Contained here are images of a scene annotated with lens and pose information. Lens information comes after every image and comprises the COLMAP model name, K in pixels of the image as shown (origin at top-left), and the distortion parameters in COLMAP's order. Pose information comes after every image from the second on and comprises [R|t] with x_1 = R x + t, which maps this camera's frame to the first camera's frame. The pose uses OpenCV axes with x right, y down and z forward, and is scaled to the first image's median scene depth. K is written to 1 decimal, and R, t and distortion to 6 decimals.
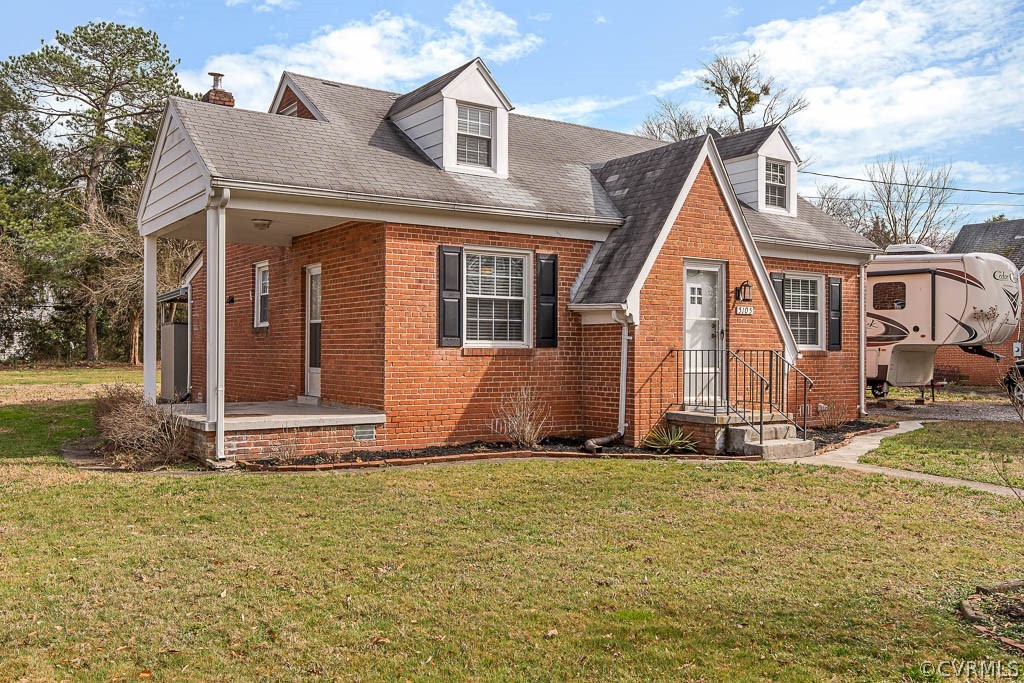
lens RADIAL K [[915.6, 0, 512.2], [0, 915.6, 343.6], [0, 0, 1]] dist [0.004653, 0.000782]
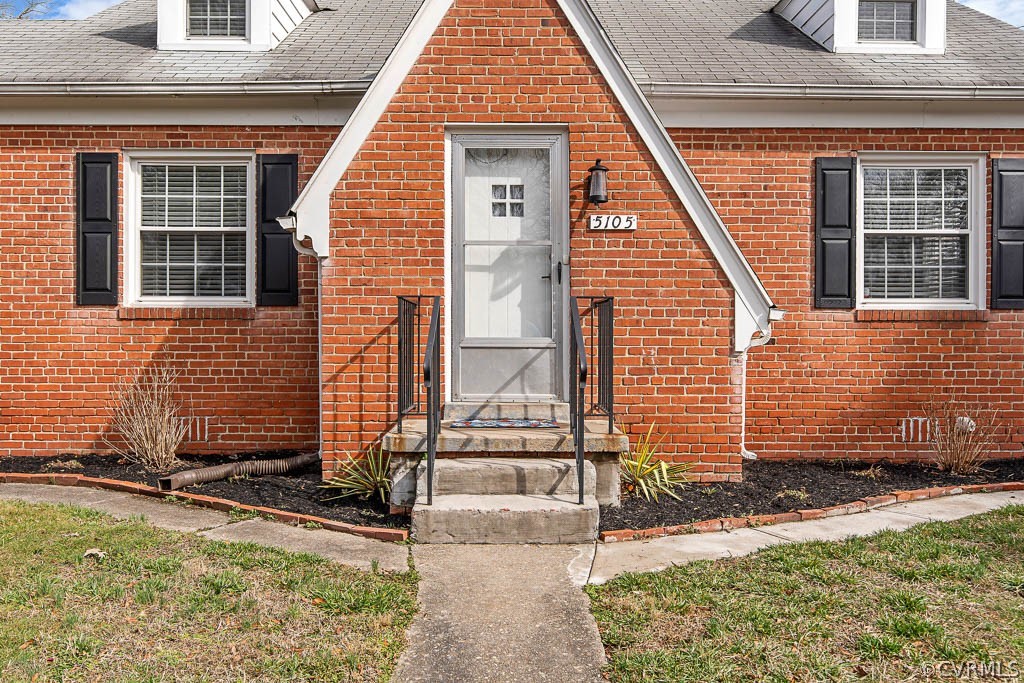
lens RADIAL K [[816.2, 0, 512.2], [0, 816.2, 342.0], [0, 0, 1]] dist [-0.007920, -0.000069]
pose [[0.830290, -0.004265, -0.557315, 0.475012], [0.005678, 0.999984, 0.000805, 0.029012], [0.557303, -0.003833, 0.830300, 0.632184]]
